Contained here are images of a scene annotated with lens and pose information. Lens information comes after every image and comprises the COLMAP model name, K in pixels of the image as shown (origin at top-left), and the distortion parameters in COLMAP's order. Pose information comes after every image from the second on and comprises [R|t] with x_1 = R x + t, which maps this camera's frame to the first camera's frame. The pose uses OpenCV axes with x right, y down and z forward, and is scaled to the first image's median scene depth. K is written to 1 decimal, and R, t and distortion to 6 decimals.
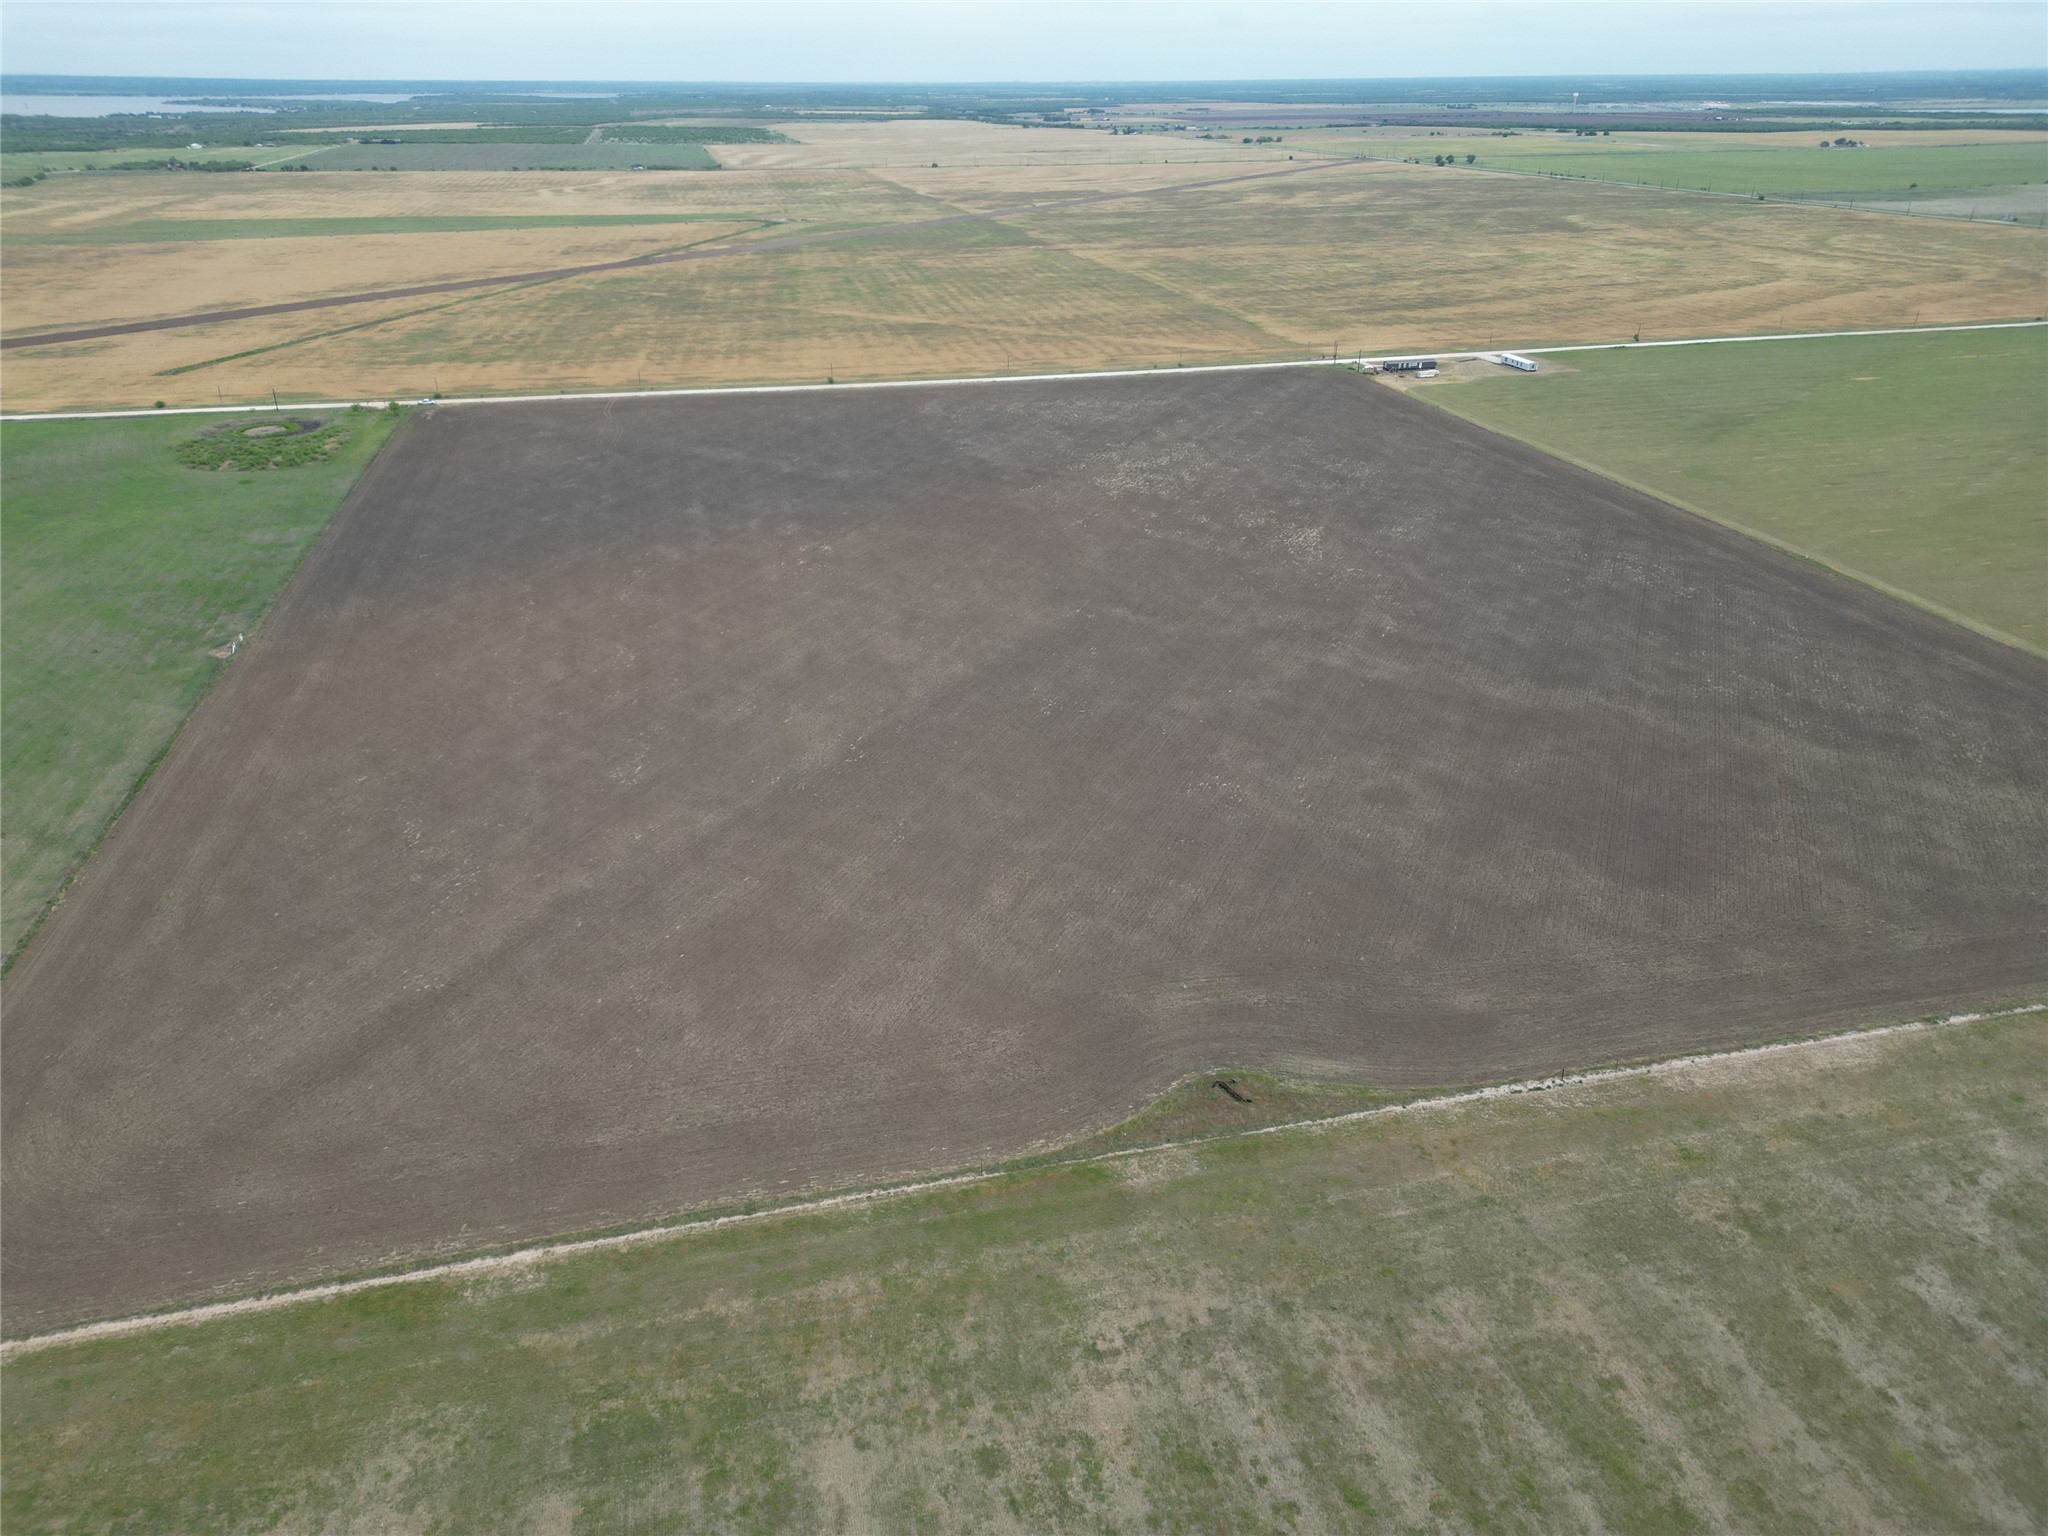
lens RADIAL K [[1434.9, 0, 1024.0], [0, 1434.9, 768.0], [0, 0, 1]] dist [0.107953, -0.136286]
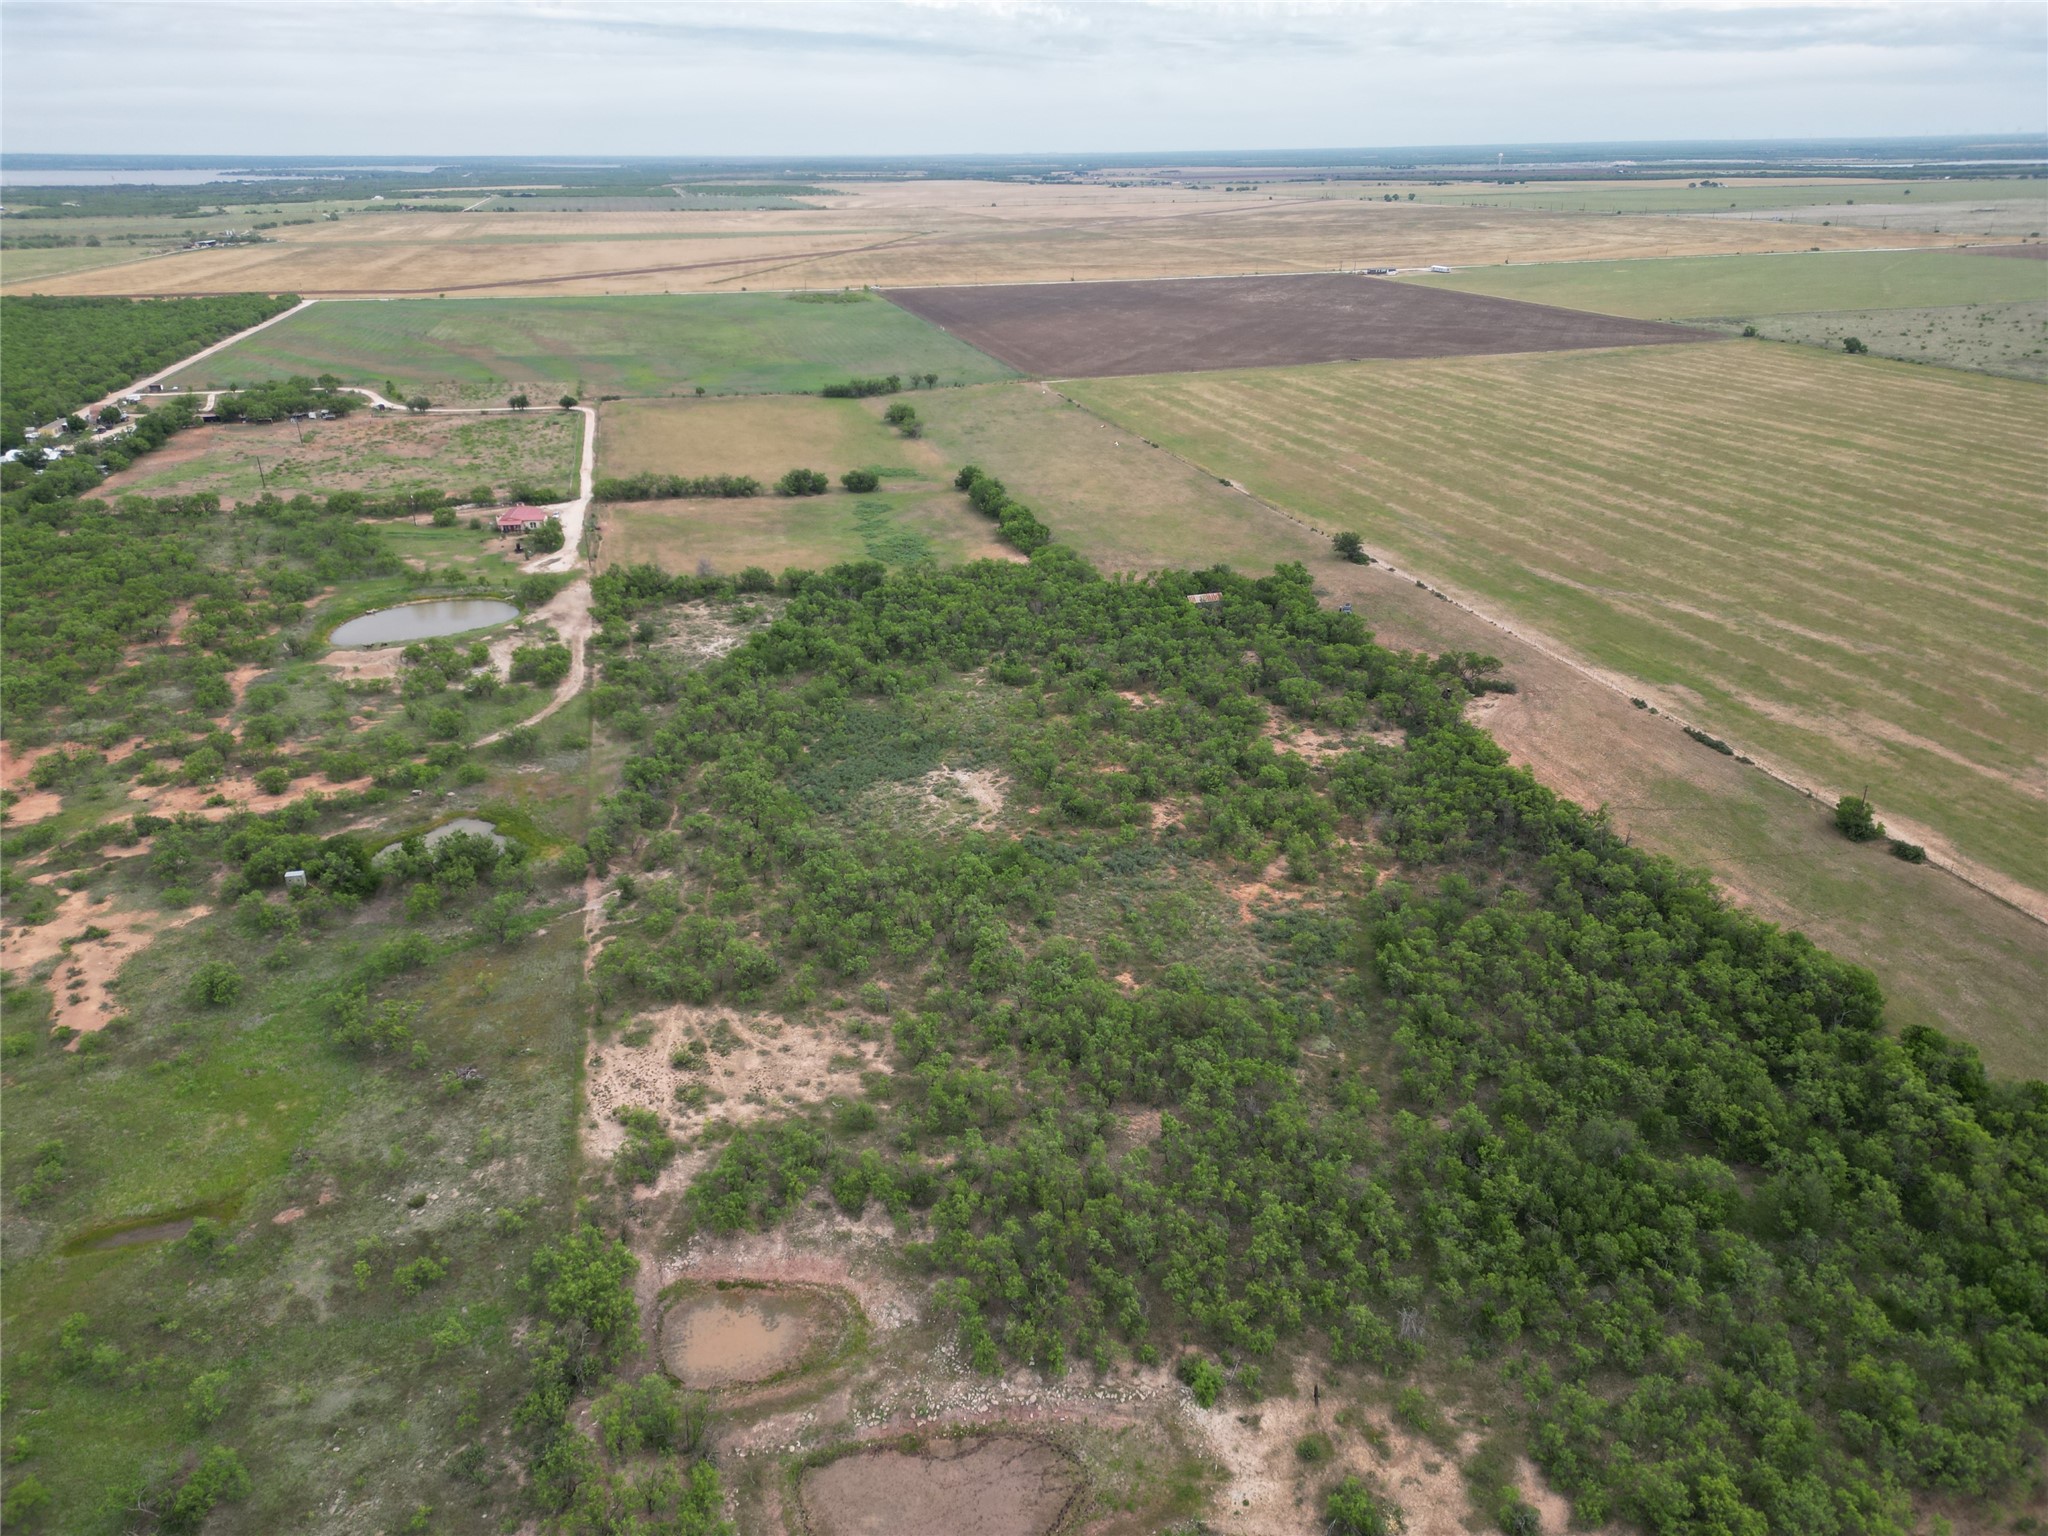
lens RADIAL K [[1421.5, 0, 1024.0], [0, 1421.5, 768.0], [0, 0, 1]] dist [0.089510, -0.089044]
pose [[0.999572, -0.015490, 0.024826, -0.400875], [0.016394, 0.999194, -0.036628, 0.678232], [-0.024238, 0.037019, 0.999021, -1.299225]]
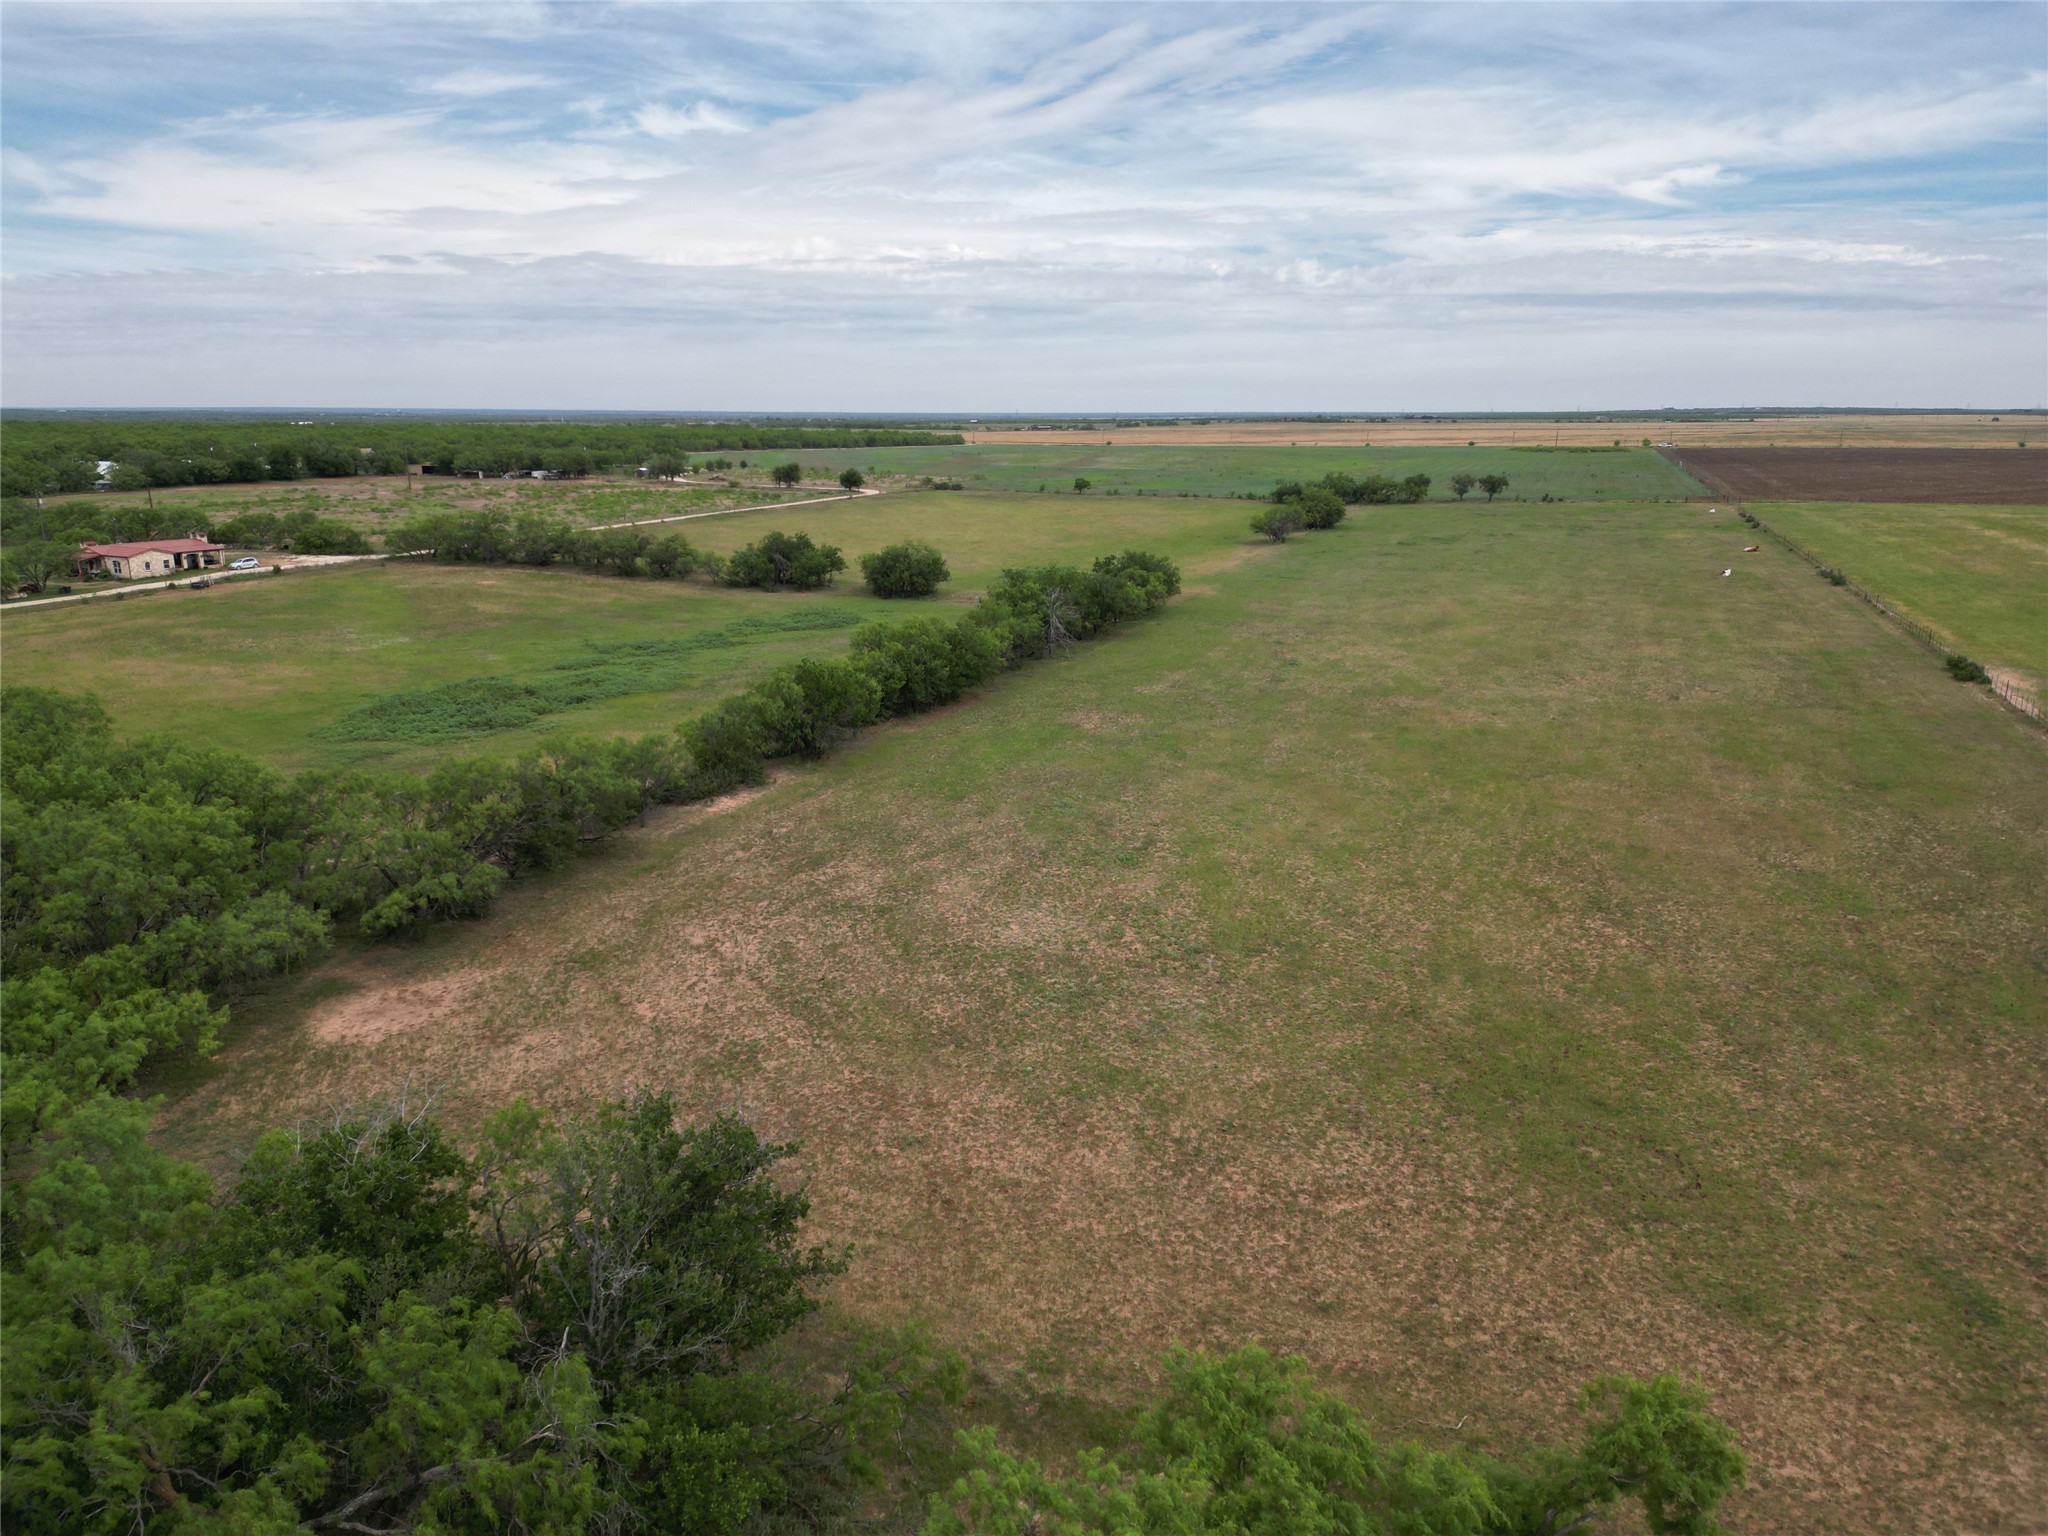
lens RADIAL K [[1421.5, 0, 1024.0], [0, 1421.5, 768.0], [0, 0, 1]] dist [0.089510, -0.089044]
pose [[0.826396, 0.137662, -0.546002, -0.197213], [-0.242461, 0.962154, -0.124389, 0.506319], [0.508214, 0.235179, 0.828498, -0.477772]]
